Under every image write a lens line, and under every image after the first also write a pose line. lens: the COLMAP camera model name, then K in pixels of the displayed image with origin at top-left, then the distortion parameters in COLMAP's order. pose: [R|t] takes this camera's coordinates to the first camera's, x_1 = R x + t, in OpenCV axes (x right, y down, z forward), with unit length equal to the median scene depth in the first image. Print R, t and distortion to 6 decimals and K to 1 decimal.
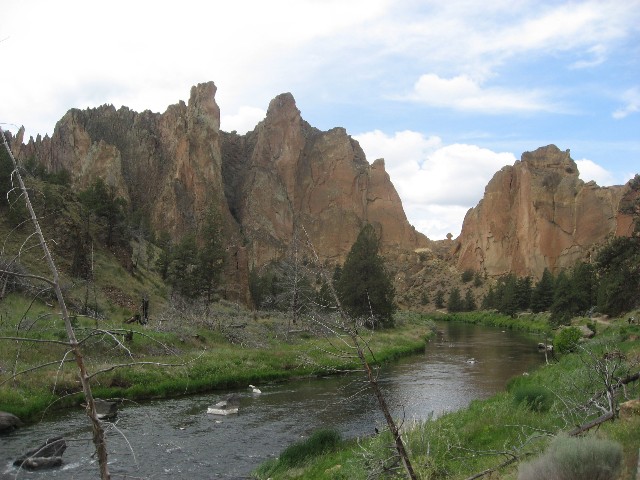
lens RADIAL K [[661.2, 0, 319.4], [0, 661.2, 243.4], [0, 0, 1]] dist [-0.112750, 0.000000]
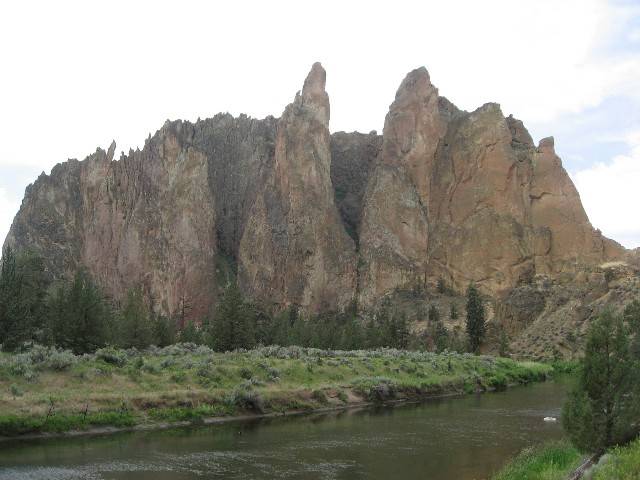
lens RADIAL K [[661.2, 0, 321.1], [0, 661.2, 239.0], [0, 0, 1]] dist [-0.112750, 0.000000]
pose [[0.926035, -0.050378, -0.374062, 0.126505], [0.019627, 0.996139, -0.085568, 0.032927], [0.376928, 0.071897, 0.923448, 0.294749]]
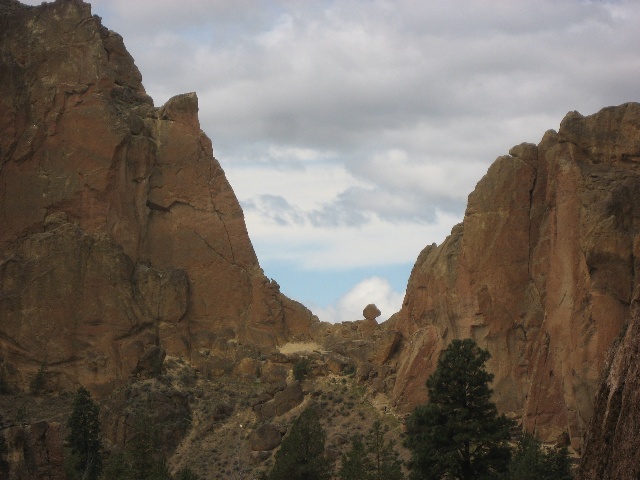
lens RADIAL K [[2467.8, 0, 319.7], [0, 2467.8, 238.7], [0, 0, 1]] dist [0.160646, 0.000000]
pose [[0.980514, 0.014478, 0.195917, -0.106429], [-0.015275, 0.999880, 0.002562, -0.054692], [-0.195856, -0.005505, 0.980617, -0.372541]]
